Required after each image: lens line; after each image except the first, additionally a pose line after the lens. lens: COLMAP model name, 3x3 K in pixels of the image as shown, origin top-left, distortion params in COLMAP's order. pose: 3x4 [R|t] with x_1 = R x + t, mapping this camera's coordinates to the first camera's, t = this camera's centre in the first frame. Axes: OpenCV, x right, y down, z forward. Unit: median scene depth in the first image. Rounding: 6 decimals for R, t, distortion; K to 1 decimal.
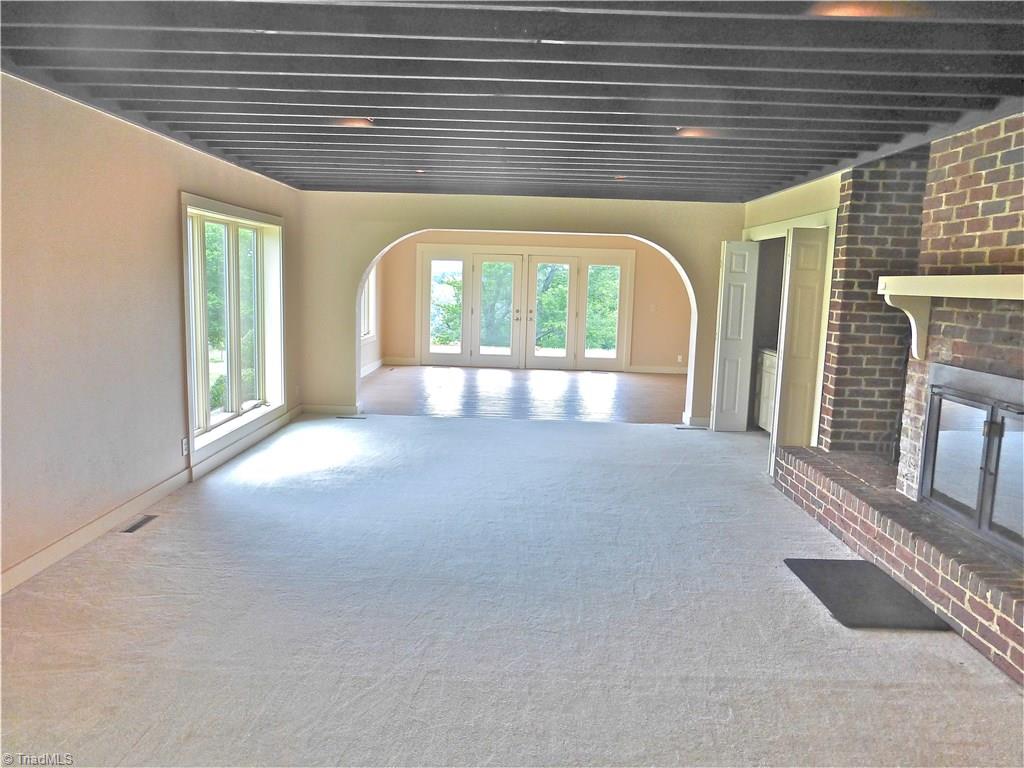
lens RADIAL K [[735.0, 0, 513.3], [0, 735.0, 385.2], [0, 0, 1]] dist [-0.004998, 0.004796]
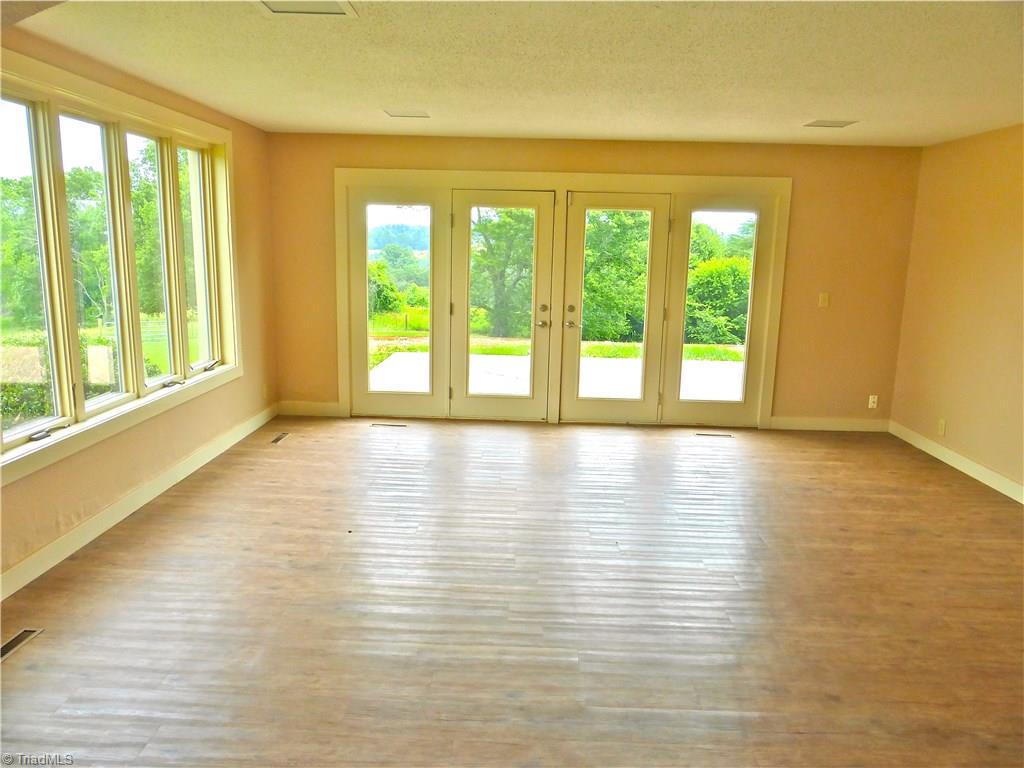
lens RADIAL K [[735.0, 0, 513.0], [0, 735.0, 383.6], [0, 0, 1]] dist [-0.004998, 0.004796]
pose [[0.999871, -0.002047, -0.015947, -0.007145], [0.002825, 0.998800, 0.048898, -0.073626], [0.015828, -0.048937, 0.998676, 0.503666]]
